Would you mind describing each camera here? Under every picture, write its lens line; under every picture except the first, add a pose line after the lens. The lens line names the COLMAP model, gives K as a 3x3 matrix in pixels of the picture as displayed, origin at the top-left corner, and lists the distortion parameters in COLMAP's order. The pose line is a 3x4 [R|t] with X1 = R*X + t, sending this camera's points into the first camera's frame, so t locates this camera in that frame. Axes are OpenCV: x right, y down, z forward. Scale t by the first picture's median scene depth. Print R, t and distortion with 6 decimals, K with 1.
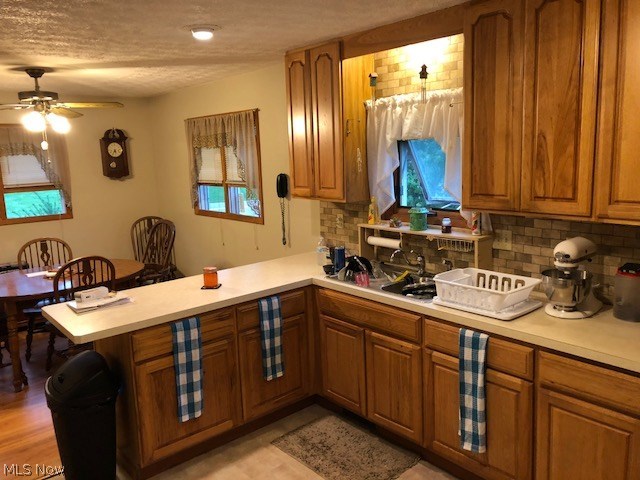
lens RADIAL K [[522.9, 0, 314.7], [0, 522.9, 240.9], [0, 0, 1]] dist [0.046143, -0.052143]
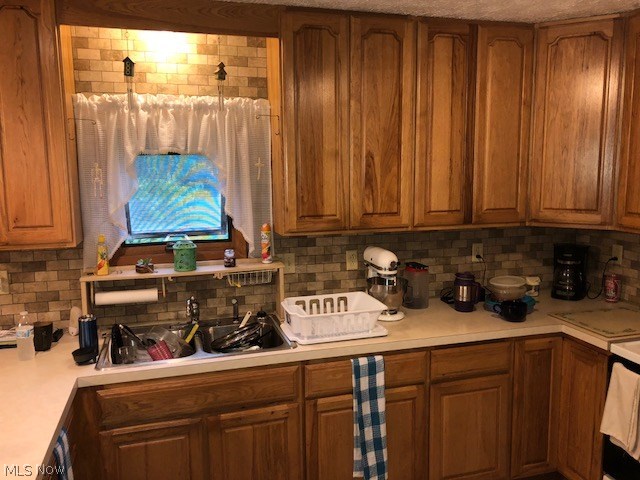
lens RADIAL K [[522.9, 0, 317.0], [0, 522.9, 237.4], [0, 0, 1]] dist [0.046143, -0.052143]
pose [[0.408051, -0.097491, 0.907739, -0.505178], [0.154501, 0.987315, 0.036586, -0.079655], [-0.899791, 0.125318, 0.417937, 0.580363]]
